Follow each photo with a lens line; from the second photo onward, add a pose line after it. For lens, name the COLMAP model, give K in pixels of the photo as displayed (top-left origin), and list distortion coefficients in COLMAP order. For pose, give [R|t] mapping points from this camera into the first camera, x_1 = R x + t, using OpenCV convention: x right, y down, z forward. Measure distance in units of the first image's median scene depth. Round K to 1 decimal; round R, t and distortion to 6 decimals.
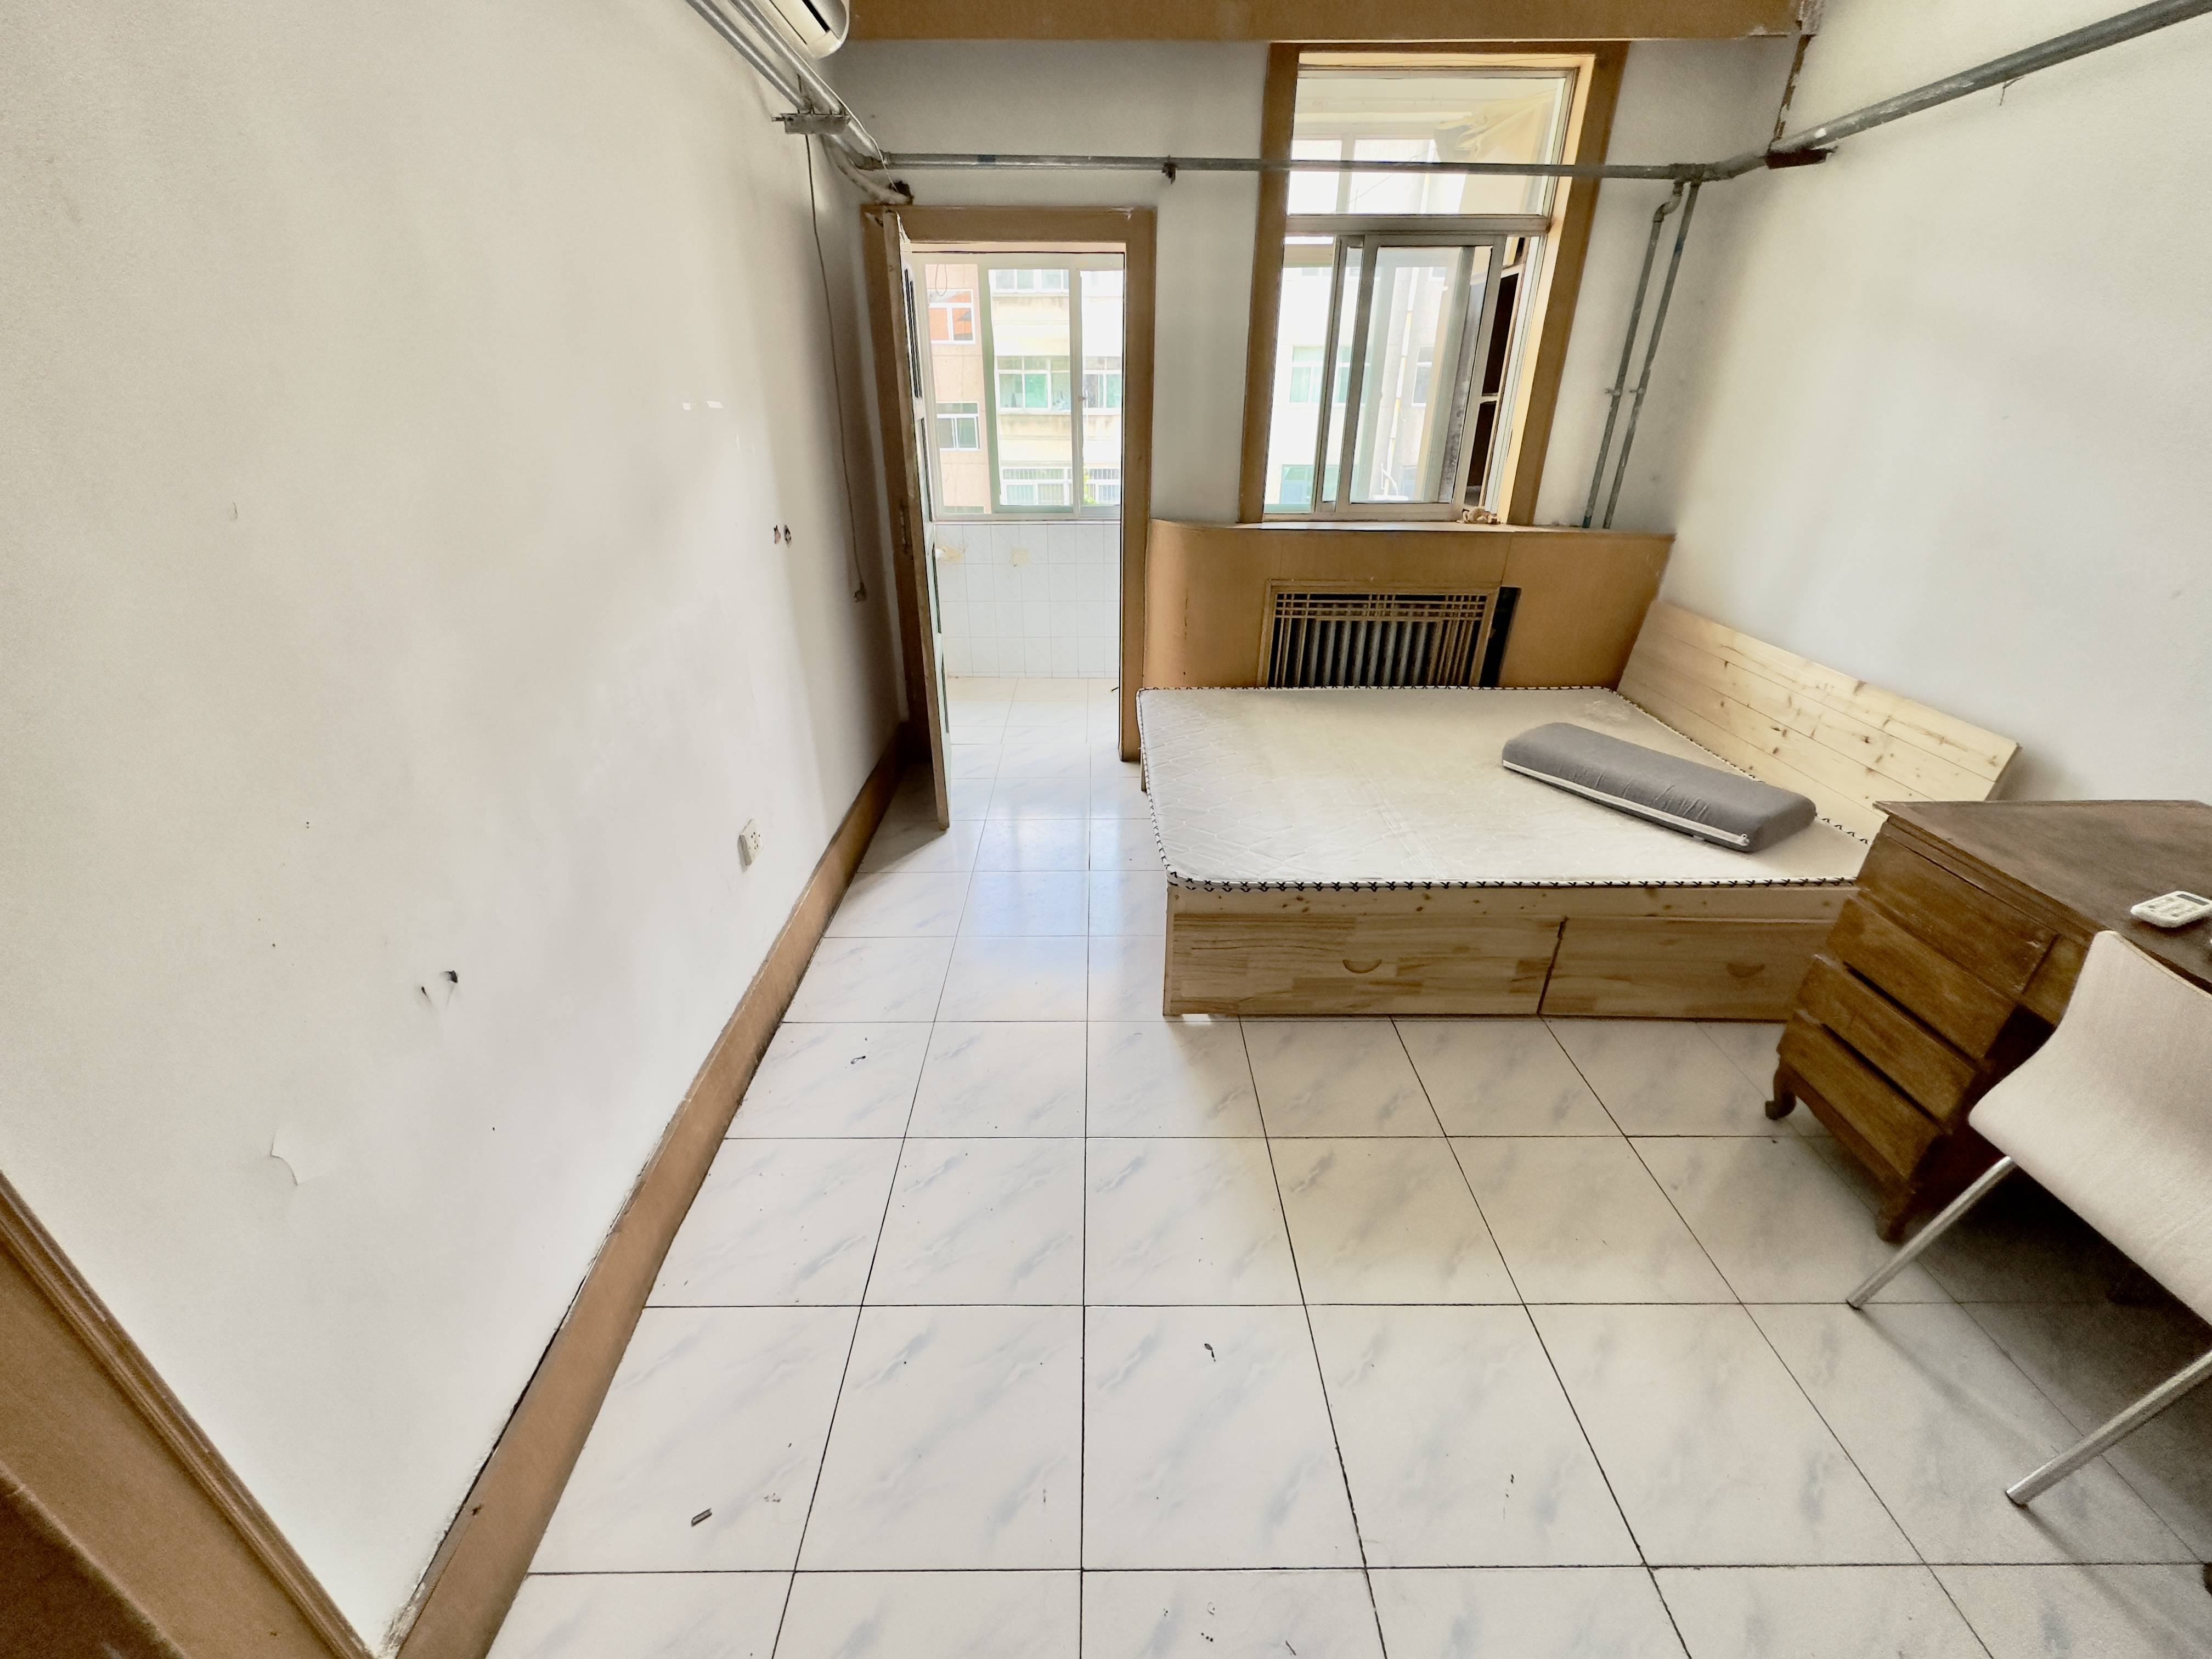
lens RADIAL K [[885.7, 0, 1106.0], [0, 885.7, 829.5], [0, 0, 1]] dist [-0.000299, 0.000389]
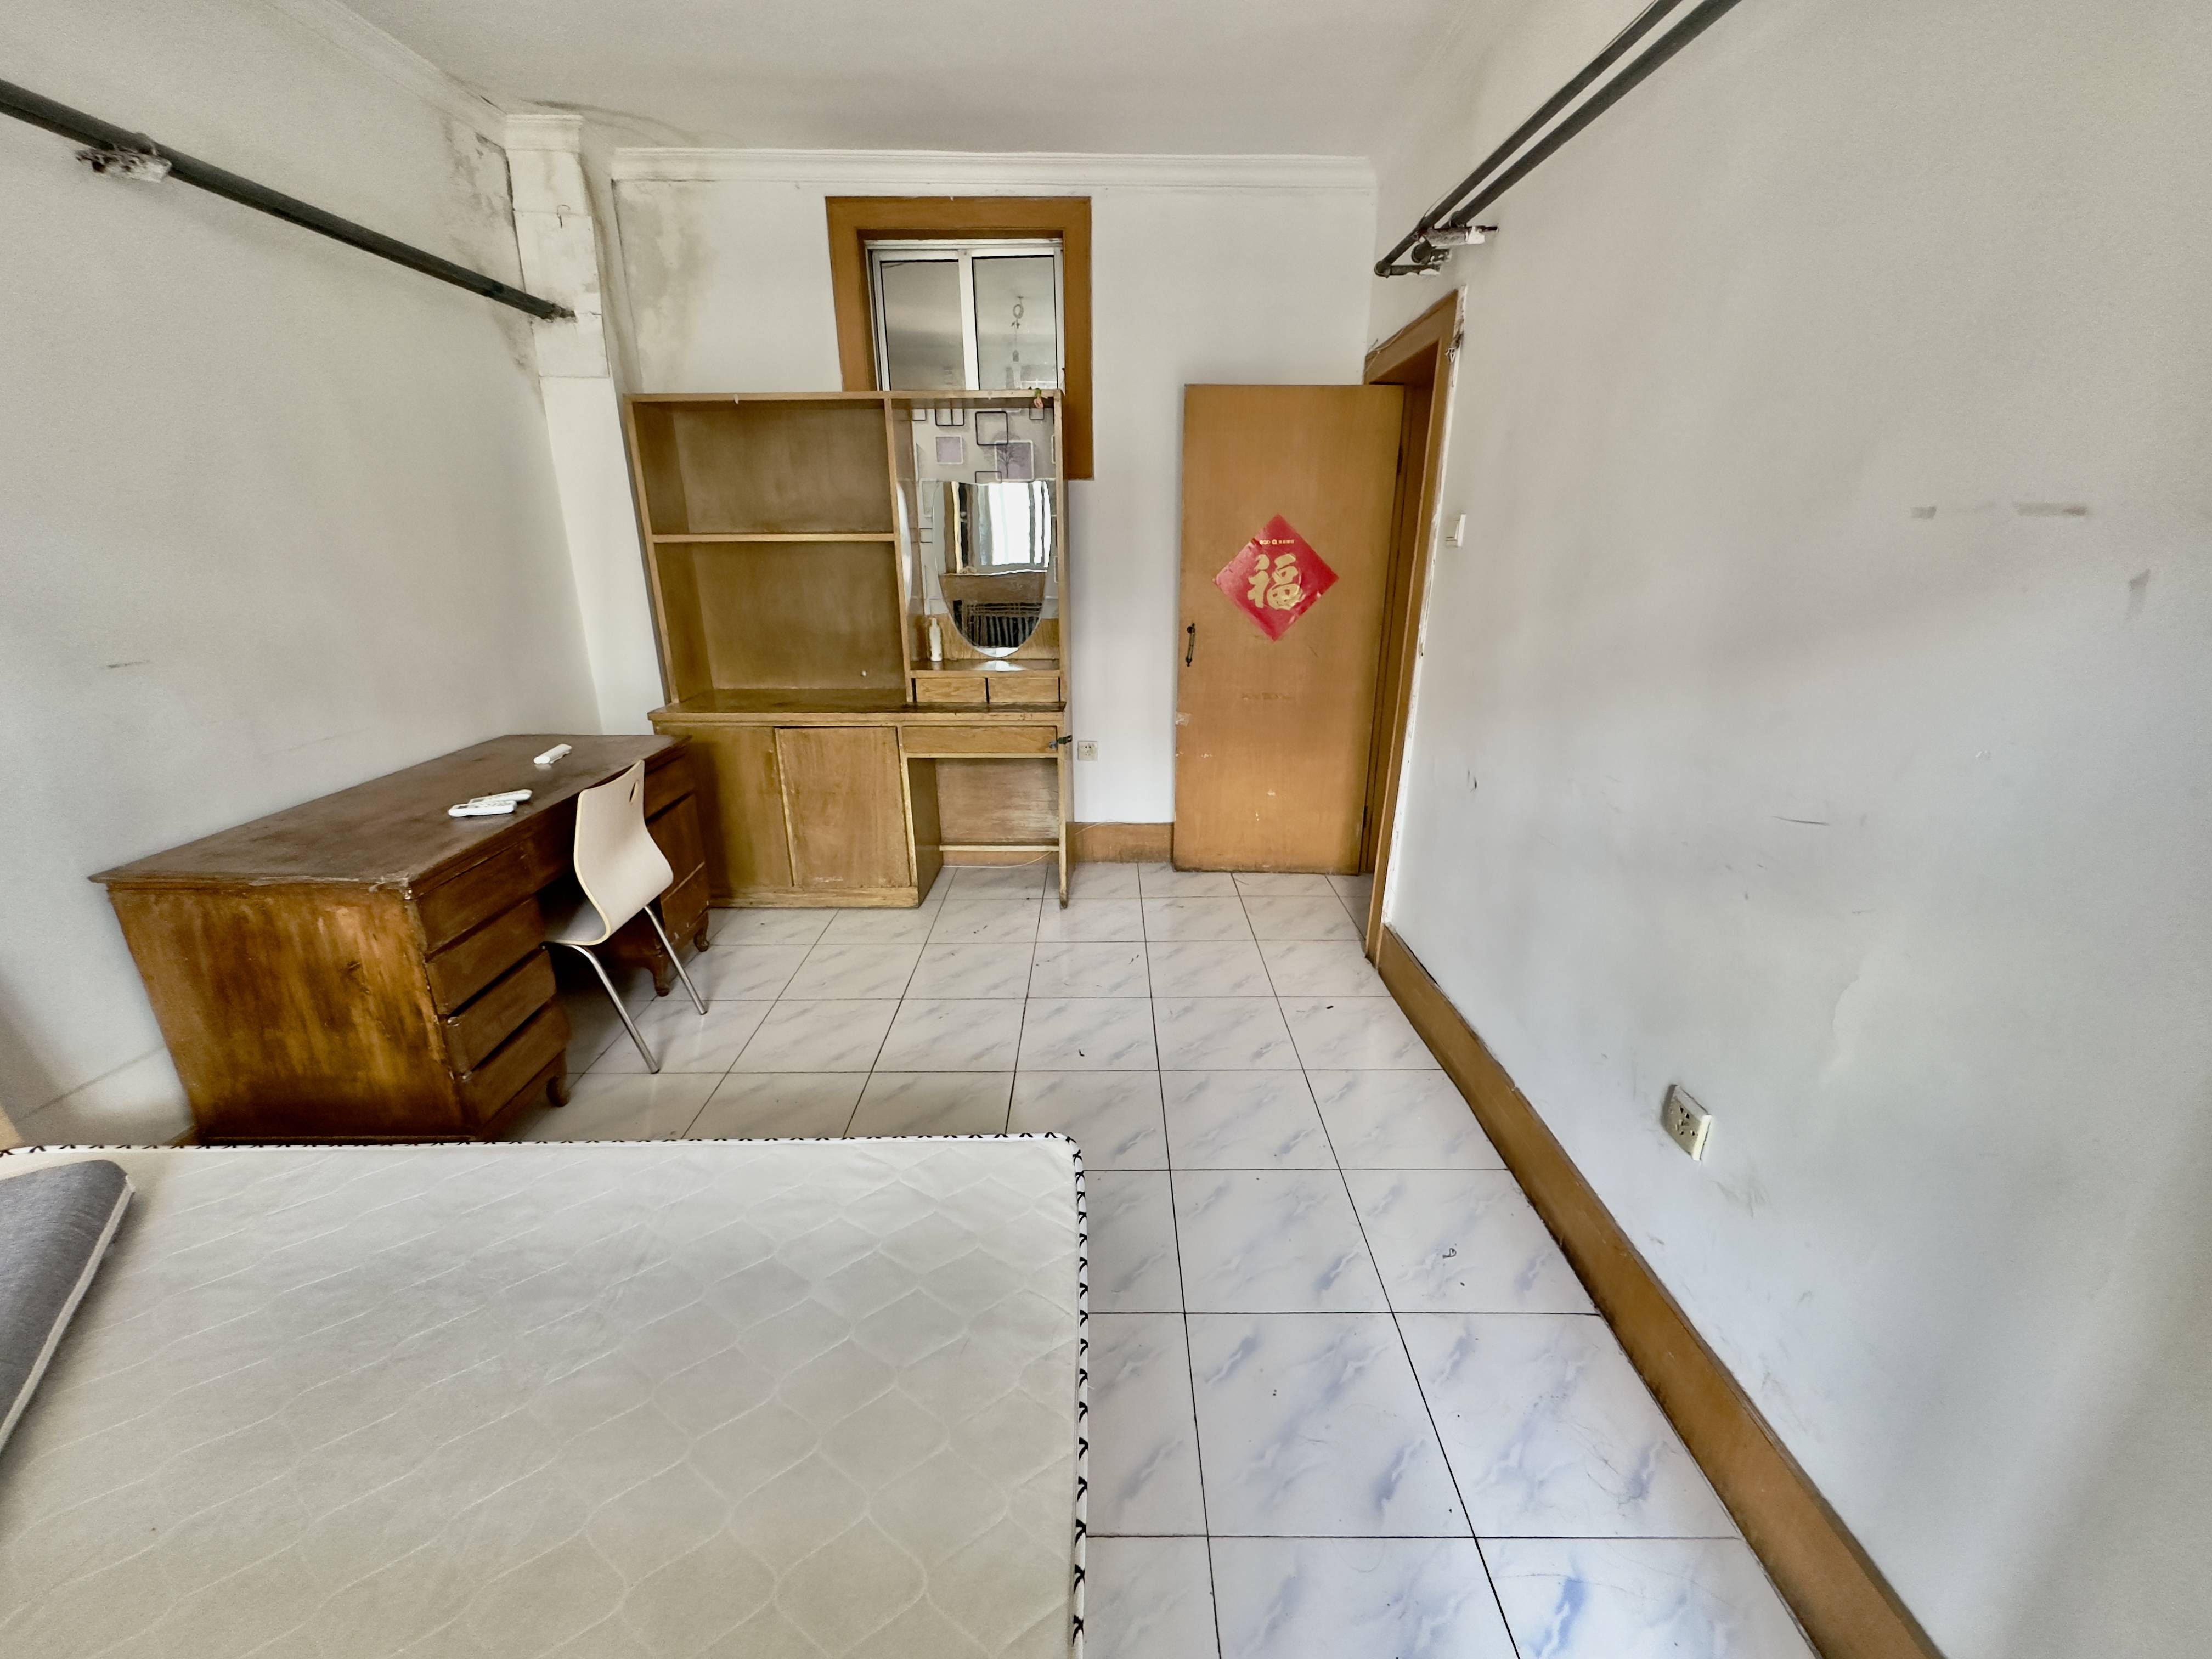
lens RADIAL K [[885.7, 0, 1106.0], [0, 885.7, 829.5], [0, 0, 1]] dist [-0.000299, 0.000389]
pose [[-0.999988, -0.002834, 0.003951, 0.059103], [0.000830, 0.701260, 0.712905, -0.833327], [-0.004791, 0.712900, -0.701249, 1.745122]]
